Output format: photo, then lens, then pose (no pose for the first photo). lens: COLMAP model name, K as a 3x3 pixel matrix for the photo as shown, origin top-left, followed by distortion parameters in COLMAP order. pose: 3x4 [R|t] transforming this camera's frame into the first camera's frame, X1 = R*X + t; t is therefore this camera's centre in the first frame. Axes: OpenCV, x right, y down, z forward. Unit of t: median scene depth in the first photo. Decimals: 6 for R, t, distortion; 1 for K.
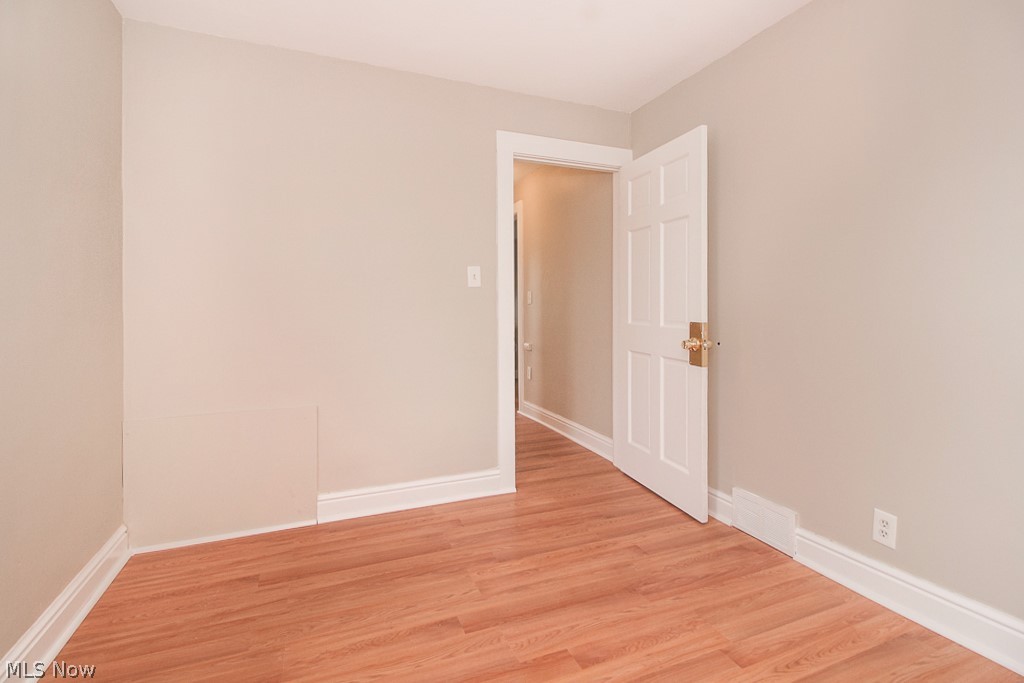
lens RADIAL K [[484.1, 0, 524.7], [0, 484.1, 305.5], [0, 0, 1]] dist [0.005391, -0.006127]
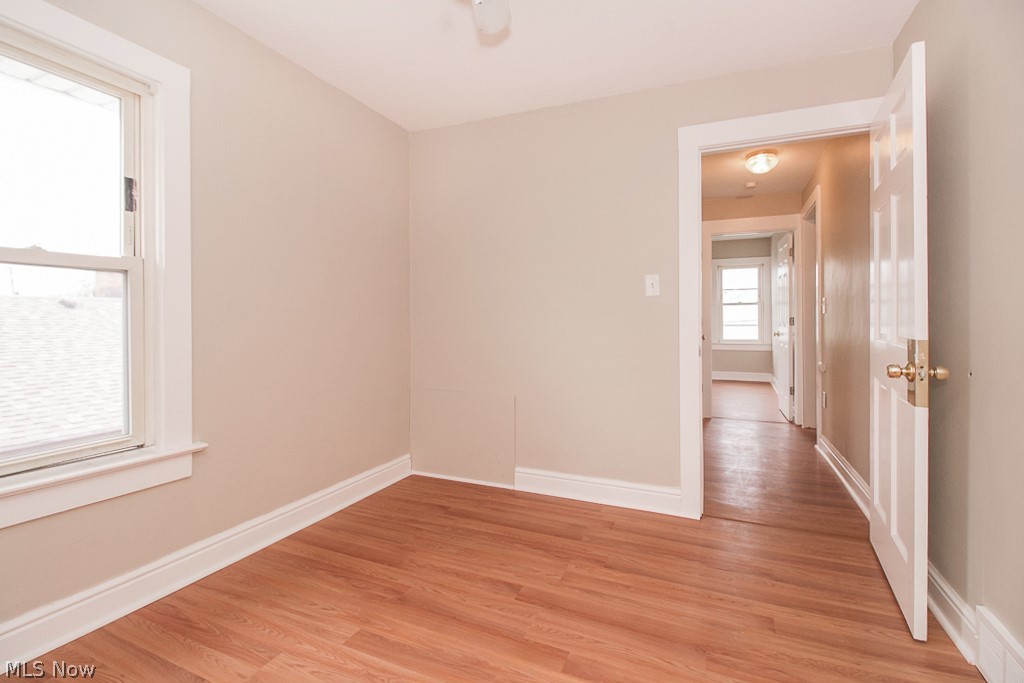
lens RADIAL K [[484.1, 0, 511.6], [0, 484.1, 317.1], [0, 0, 1]] dist [0.005391, -0.006127]
pose [[0.684590, 0.002121, -0.728925, 0.563438], [-0.003599, 0.999993, -0.000471, 0.008218], [0.728919, 0.002946, 0.684593, 0.166011]]
